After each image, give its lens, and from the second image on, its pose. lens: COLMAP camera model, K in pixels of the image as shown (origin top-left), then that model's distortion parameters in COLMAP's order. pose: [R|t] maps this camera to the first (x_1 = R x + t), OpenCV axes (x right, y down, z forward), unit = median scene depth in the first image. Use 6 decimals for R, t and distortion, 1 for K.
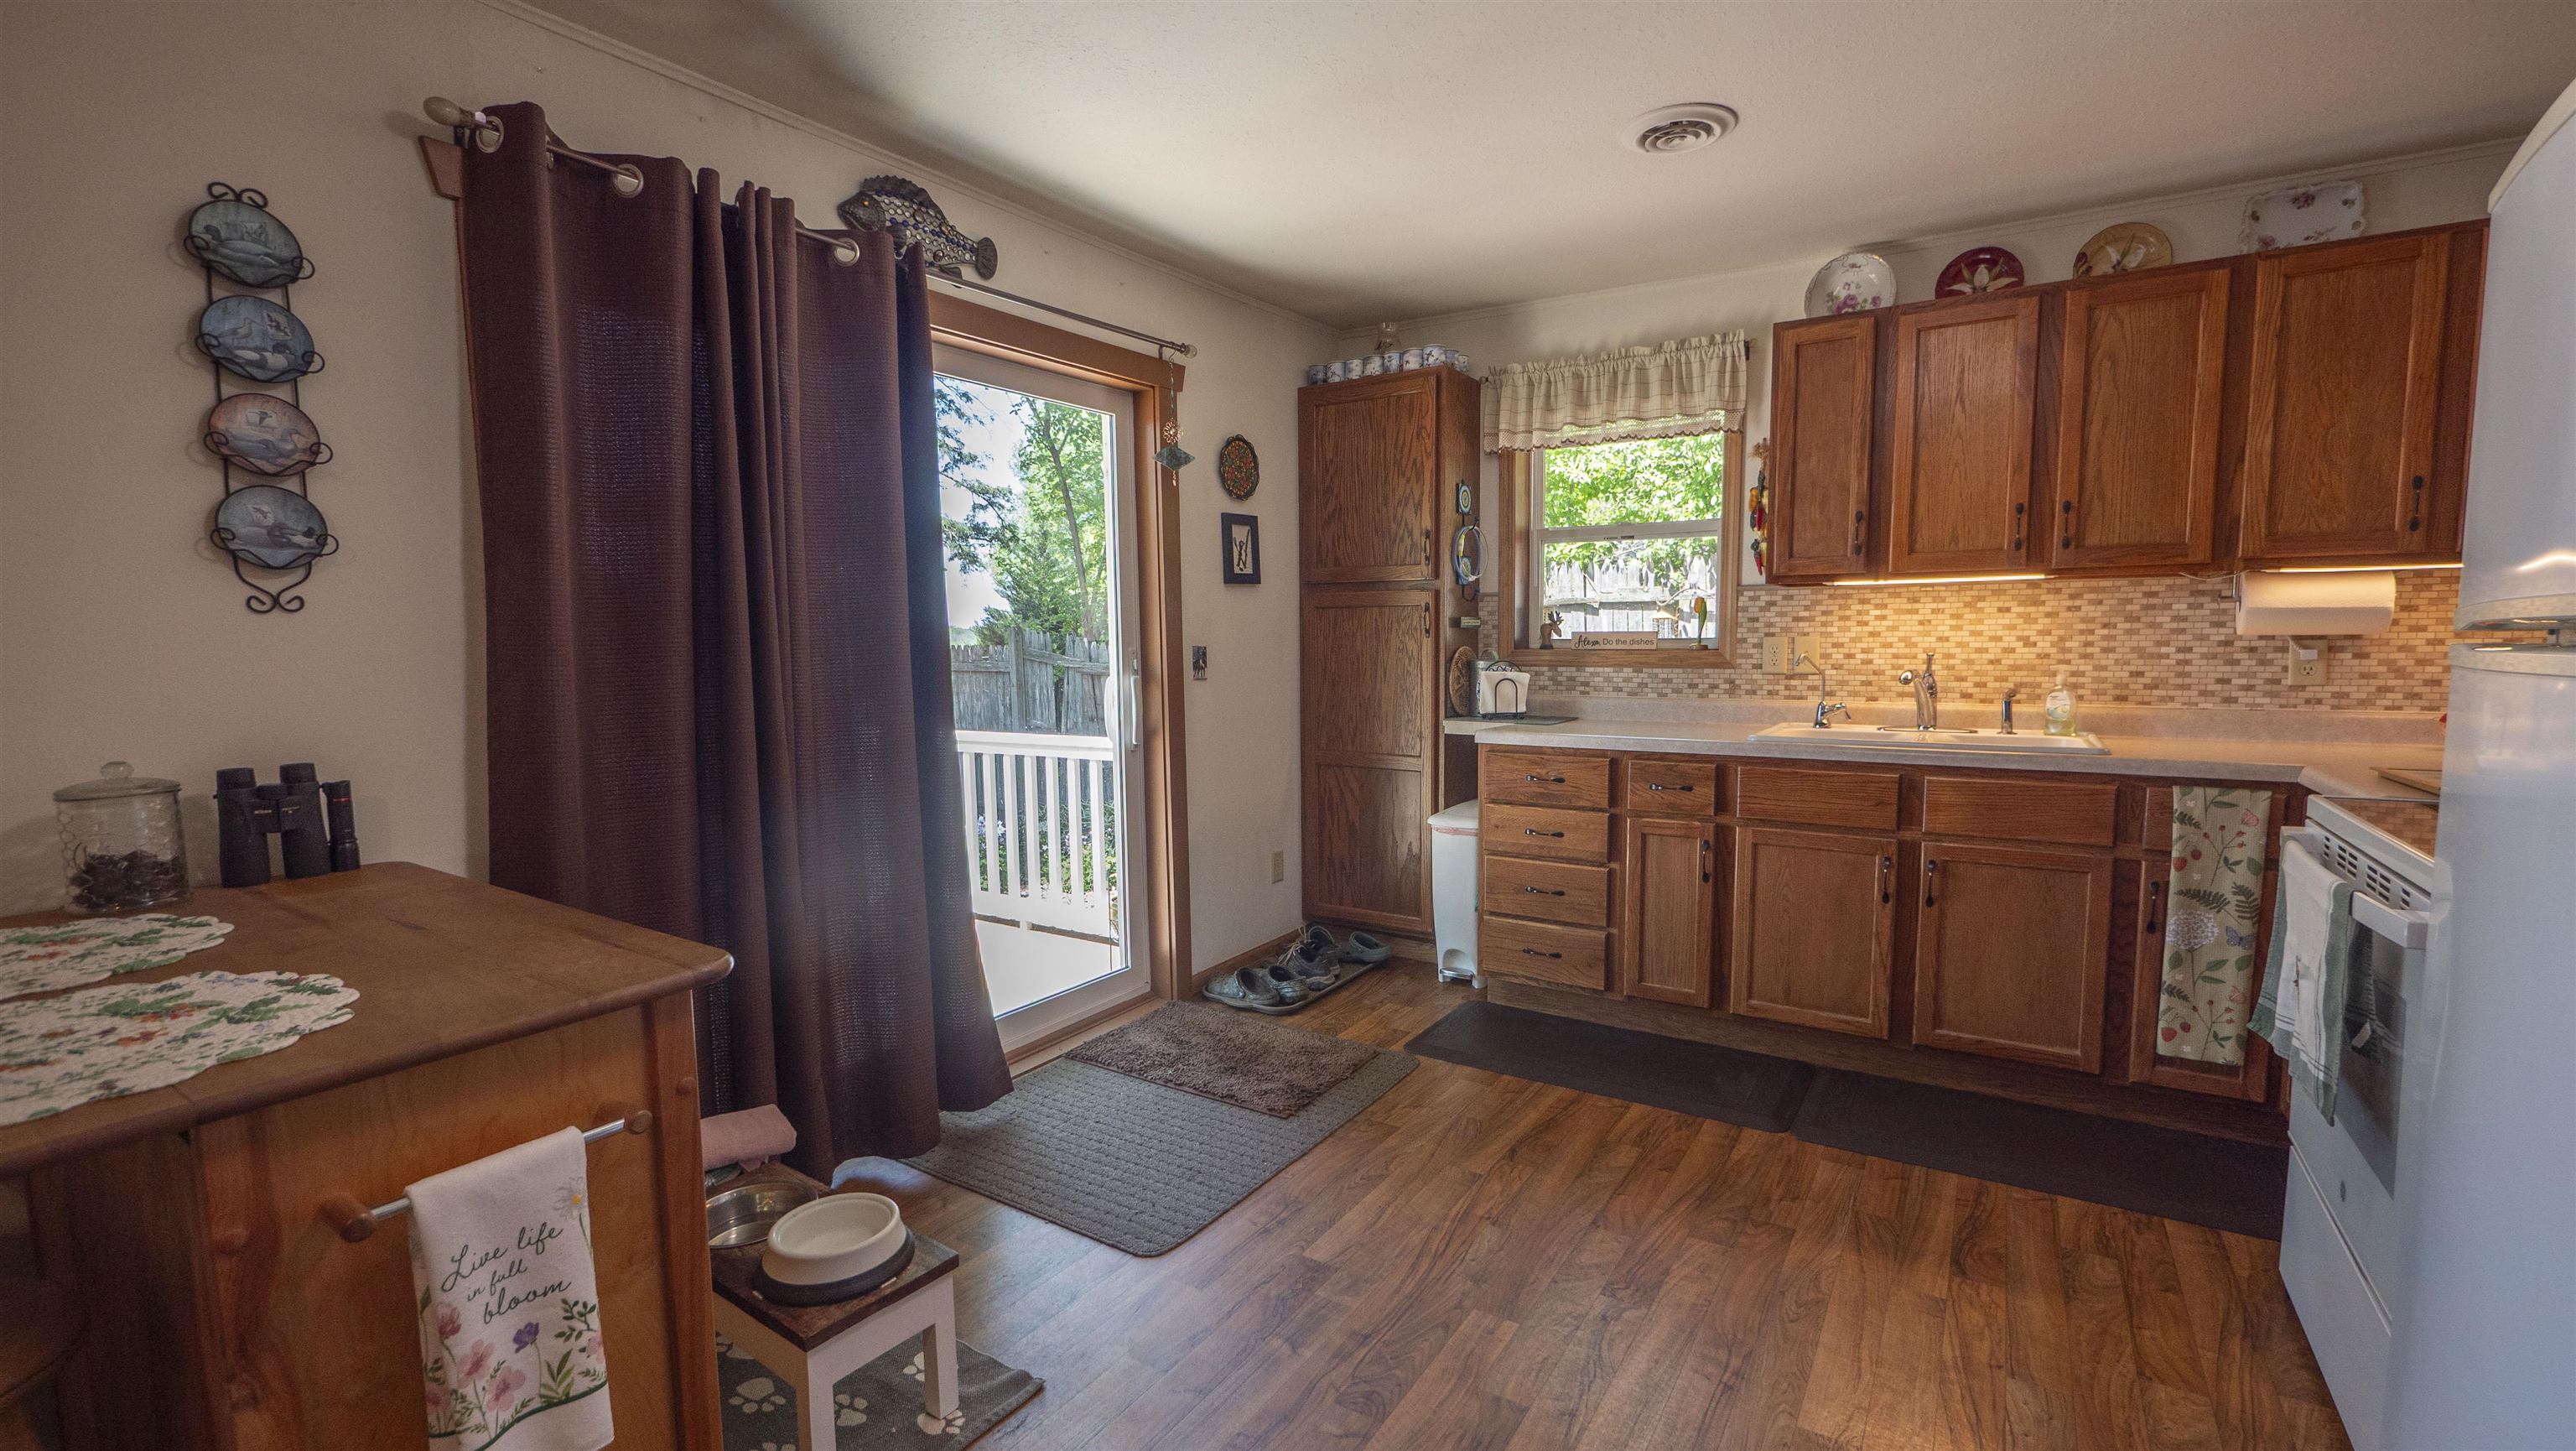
lens RADIAL K [[1088.1, 0, 1296.3], [0, 1088.1, 731.4], [0, 0, 1]] dist [-0.003666, 0.000339]
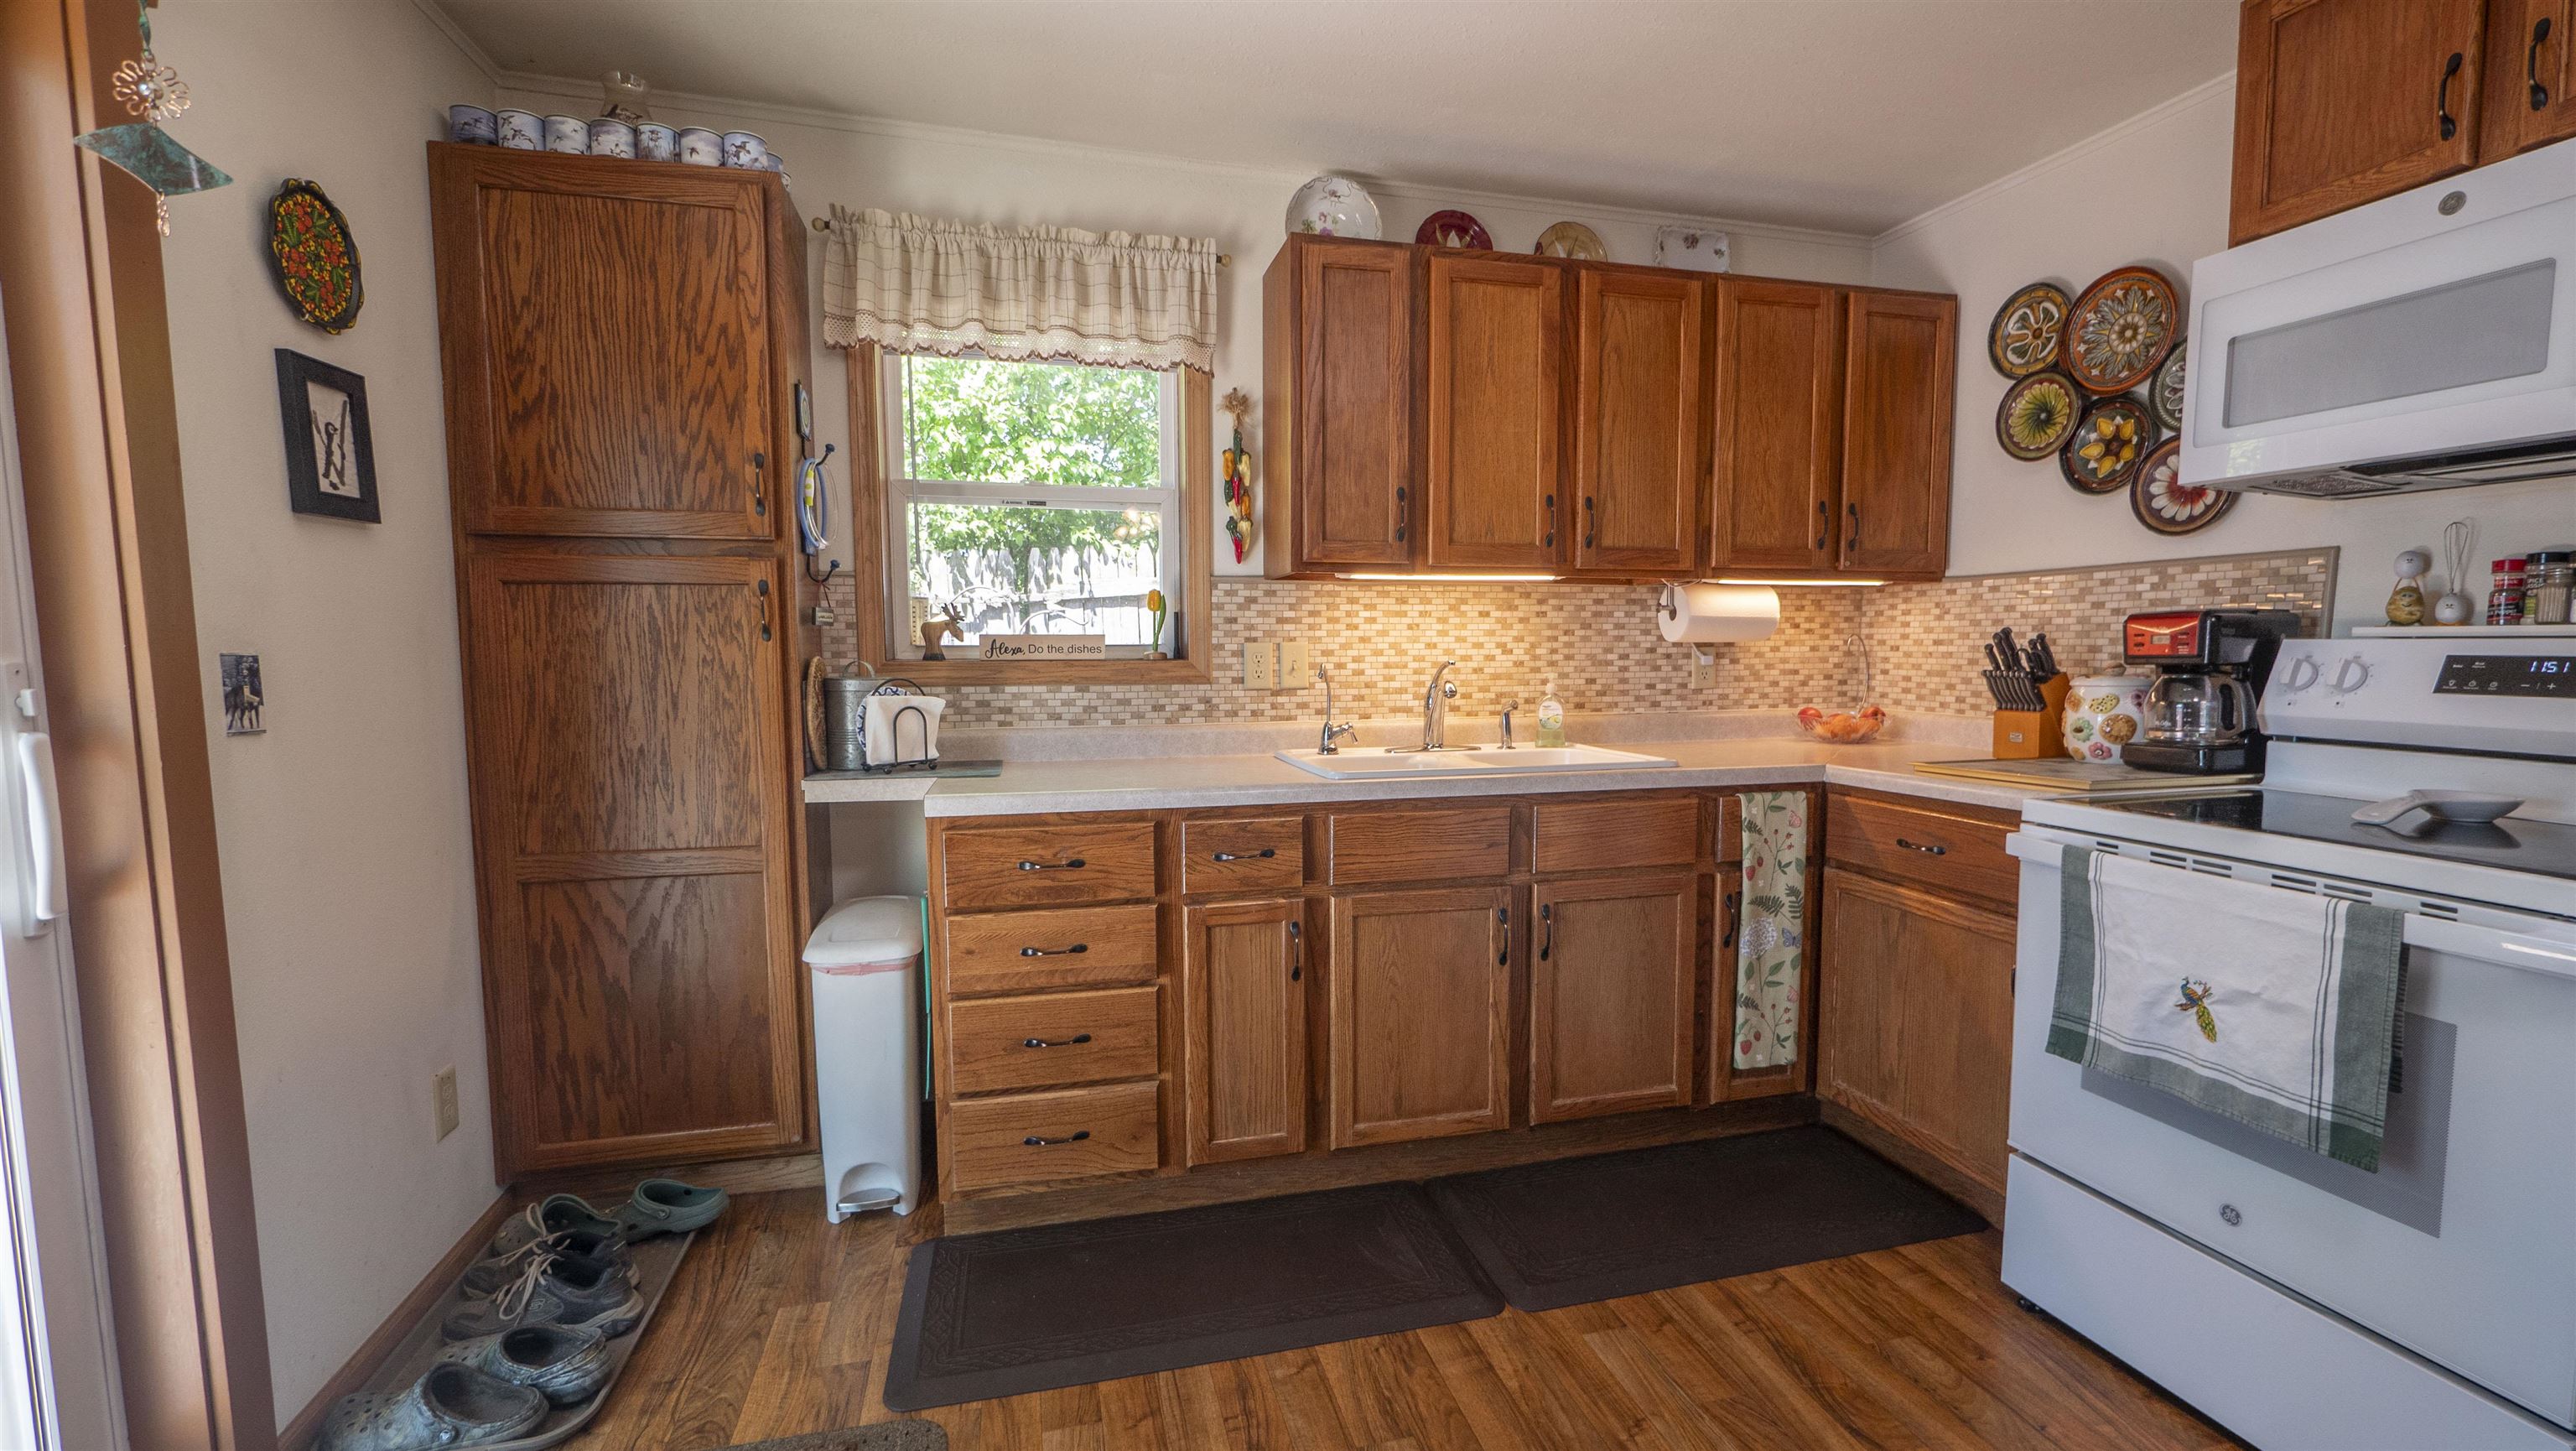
lens RADIAL K [[1088.1, 0, 1283.9], [0, 1088.1, 737.4], [0, 0, 1]] dist [-0.003666, 0.000339]
pose [[0.677882, -0.054546, 0.733144, -0.140168], [0.062464, 0.997911, 0.016489, -0.032103], [-0.732512, 0.034617, 0.679873, 0.480236]]
